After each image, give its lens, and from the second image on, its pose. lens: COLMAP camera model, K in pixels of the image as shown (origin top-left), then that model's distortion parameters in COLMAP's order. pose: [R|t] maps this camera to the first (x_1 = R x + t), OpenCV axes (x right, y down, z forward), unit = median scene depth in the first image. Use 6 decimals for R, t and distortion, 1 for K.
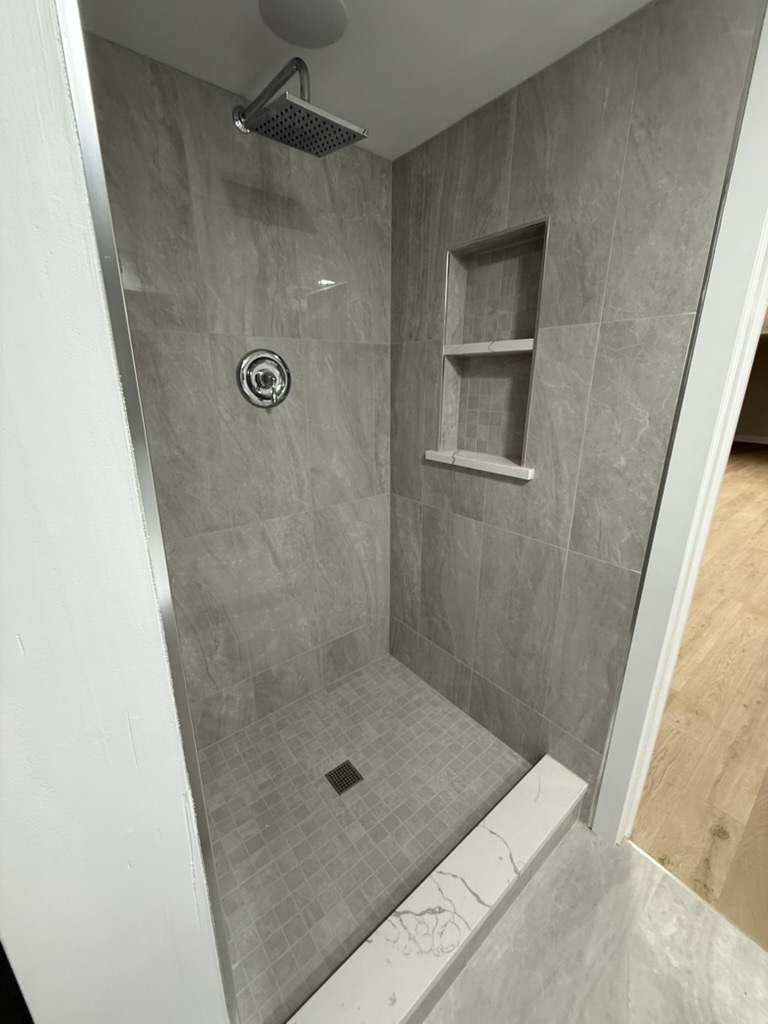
lens RADIAL K [[407.1, 0, 385.4], [0, 407.1, 506.8], [0, 0, 1]] dist [0.003266, -0.000609]
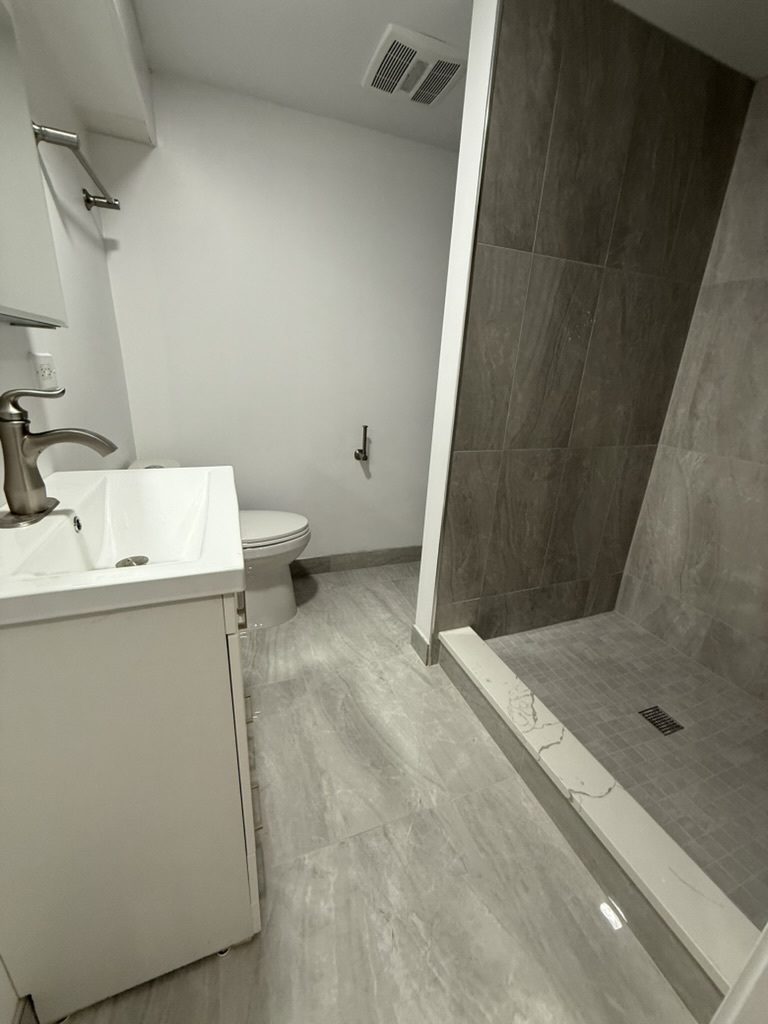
lens RADIAL K [[407.1, 0, 385.8], [0, 407.1, 507.6], [0, 0, 1]] dist [0.003266, -0.000609]
pose [[-0.308166, 0.286492, -0.907169, 0.937496], [-0.331464, 0.861490, 0.384665, 0.071907], [0.891720, 0.419234, -0.170520, 0.402982]]
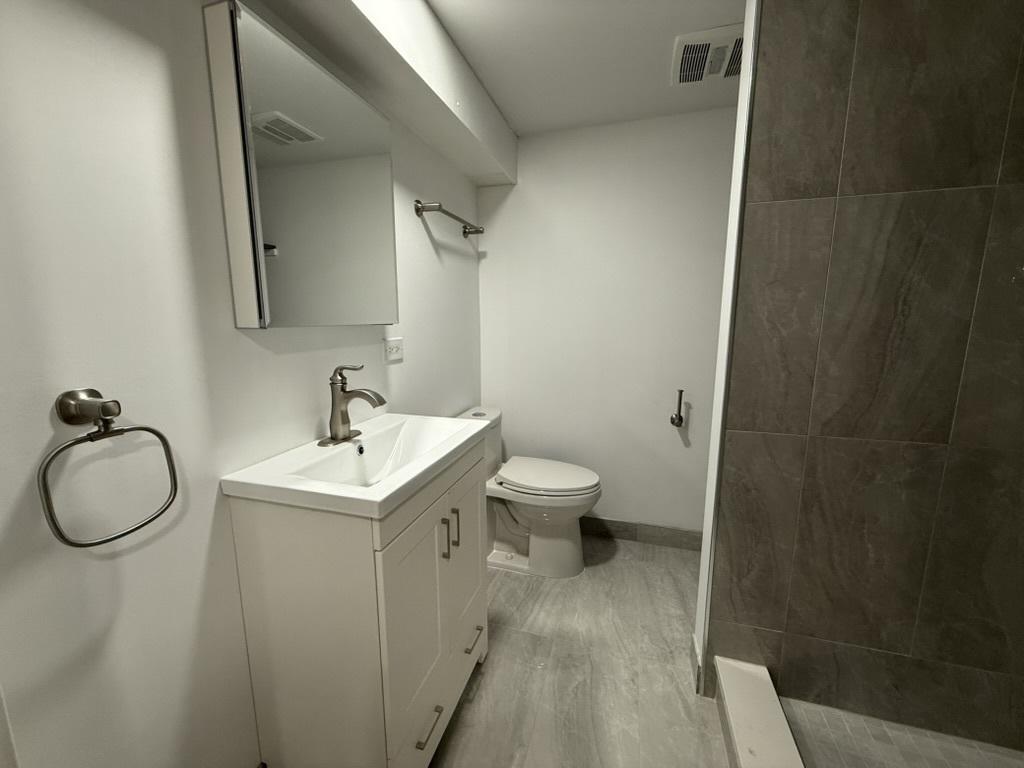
lens RADIAL K [[407.1, 0, 508.0], [0, 407.1, 382.8], [0, 0, 1]] dist [0.003266, -0.000609]
pose [[-0.830889, 0.086611, -0.549657, 0.769076], [-0.166676, 0.903716, 0.394356, -0.065935], [0.530889, 0.419280, -0.736452, 0.668352]]
